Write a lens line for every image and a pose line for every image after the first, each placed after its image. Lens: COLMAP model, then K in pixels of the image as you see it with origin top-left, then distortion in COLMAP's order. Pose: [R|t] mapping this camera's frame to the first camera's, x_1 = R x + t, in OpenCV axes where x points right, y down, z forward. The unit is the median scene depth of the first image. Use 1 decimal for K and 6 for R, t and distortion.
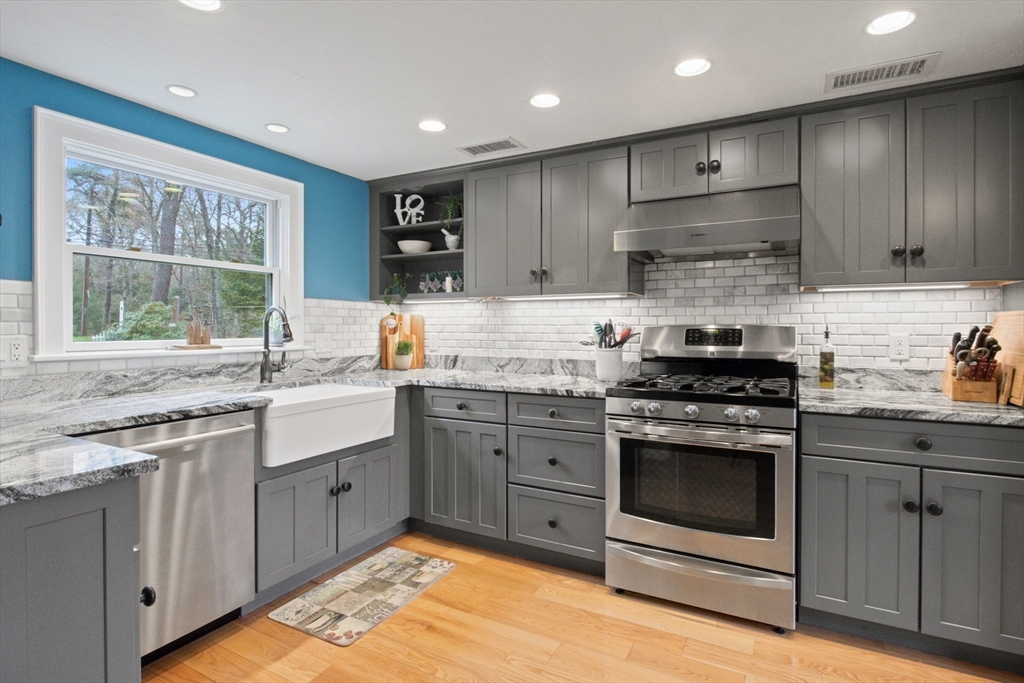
lens RADIAL K [[513.8, 0, 519.7], [0, 513.8, 331.7], [0, 0, 1]] dist [-0.007167, 0.000039]
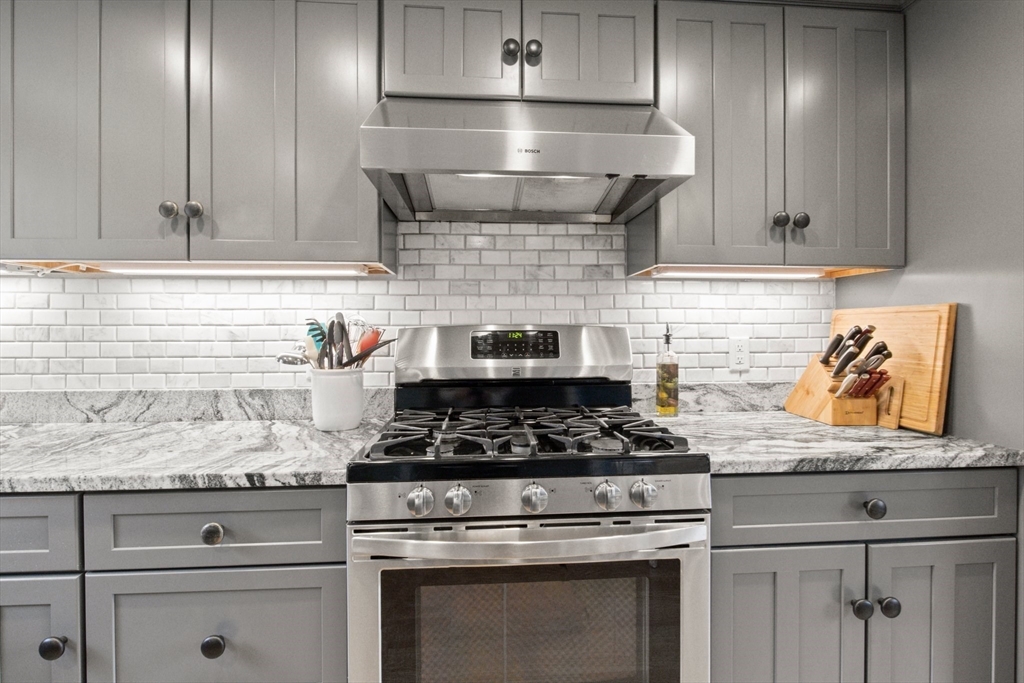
lens RADIAL K [[513.8, 0, 519.7], [0, 513.8, 331.7], [0, 0, 1]] dist [-0.007167, 0.000039]
pose [[0.840630, -0.003312, 0.541599, 0.047311], [0.007702, 0.999953, -0.005840, -0.001122], [-0.541554, 0.009081, 0.840617, 0.484719]]
